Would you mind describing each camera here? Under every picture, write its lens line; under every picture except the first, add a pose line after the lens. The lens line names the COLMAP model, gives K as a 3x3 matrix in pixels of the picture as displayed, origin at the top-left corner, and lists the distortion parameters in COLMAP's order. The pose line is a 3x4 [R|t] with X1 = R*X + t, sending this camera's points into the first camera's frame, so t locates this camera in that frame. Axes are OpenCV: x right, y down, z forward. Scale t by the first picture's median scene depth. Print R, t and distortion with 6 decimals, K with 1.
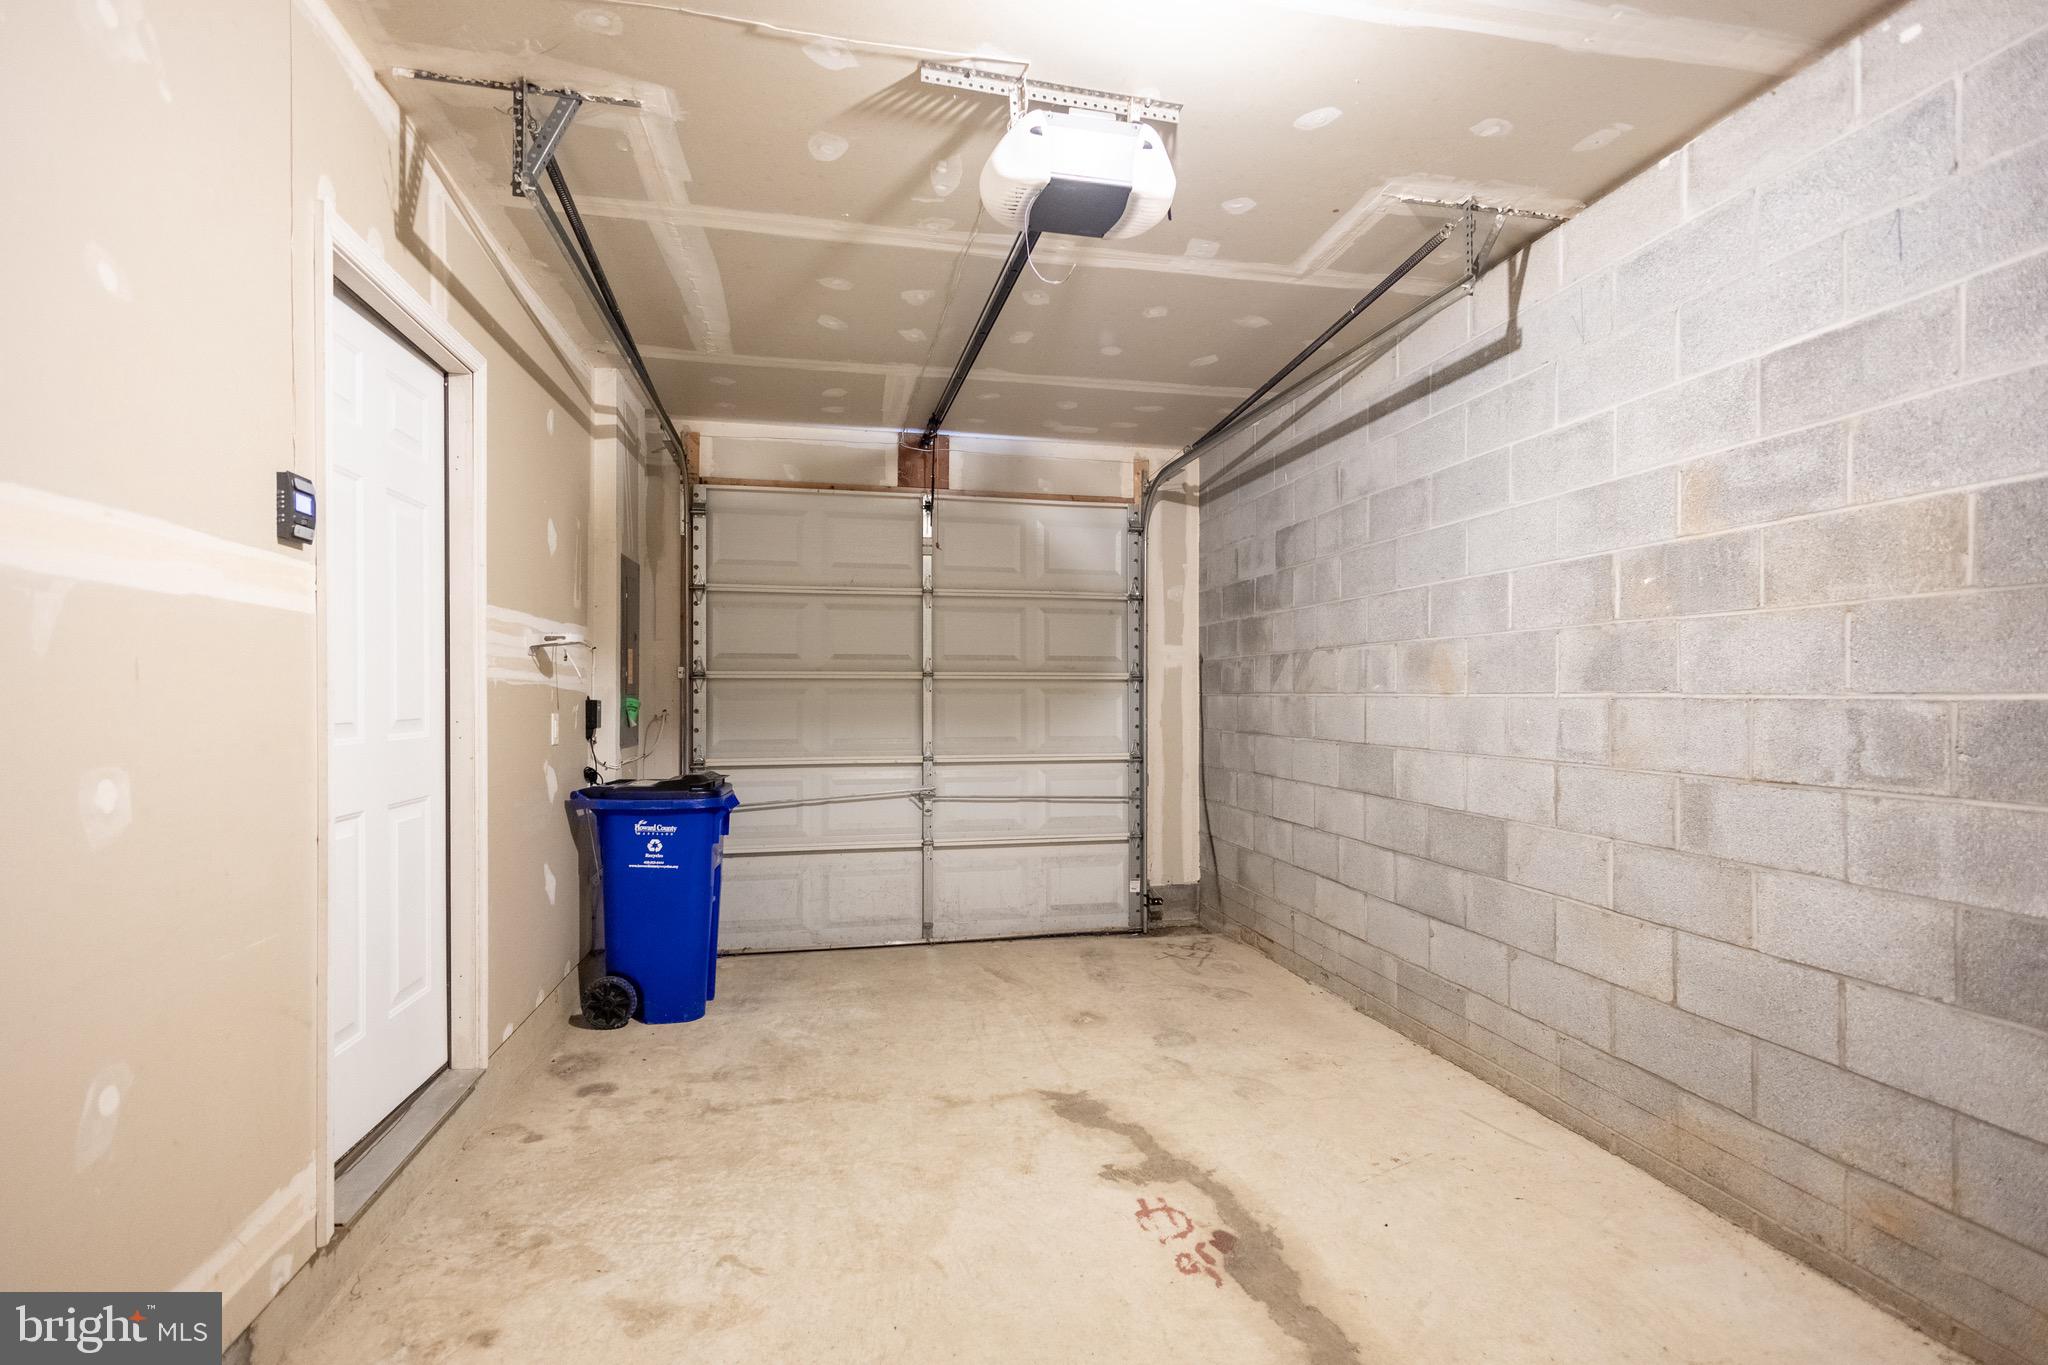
lens RADIAL K [[935.8, 0, 1019.5], [0, 935.8, 687.8], [0, 0, 1]] dist [0.009553, -0.002558]
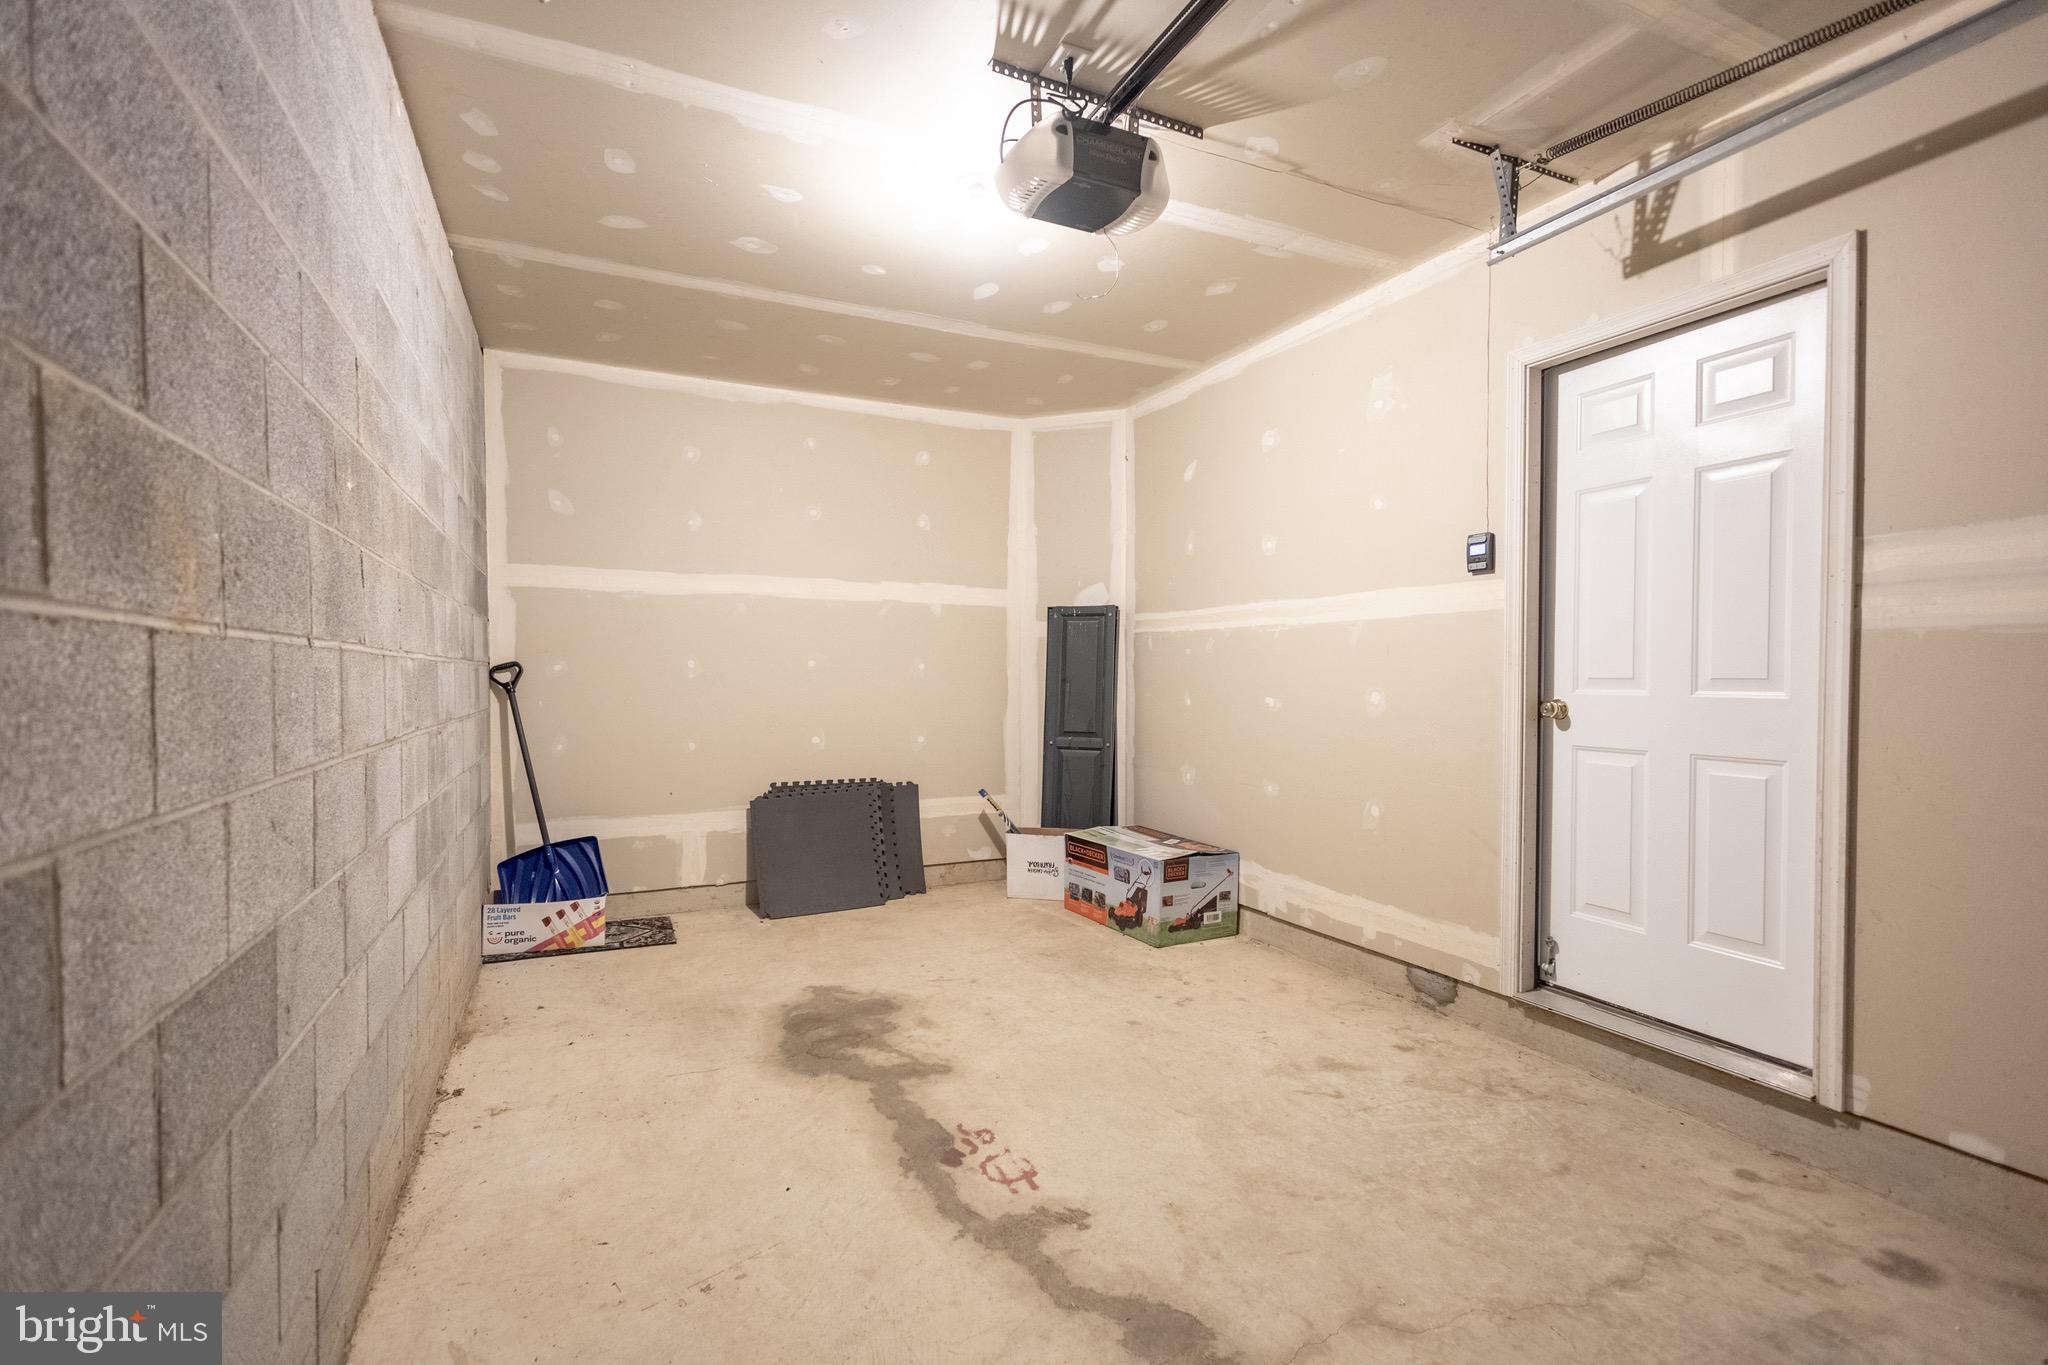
lens RADIAL K [[935.8, 0, 1023.8], [0, 935.8, 689.5], [0, 0, 1]] dist [0.009553, -0.002558]
pose [[-0.972595, 0.004109, -0.232469, 0.358687], [0.002314, 0.999965, 0.007995, 0.038295], [0.232494, 0.007238, -0.972571, 1.917758]]
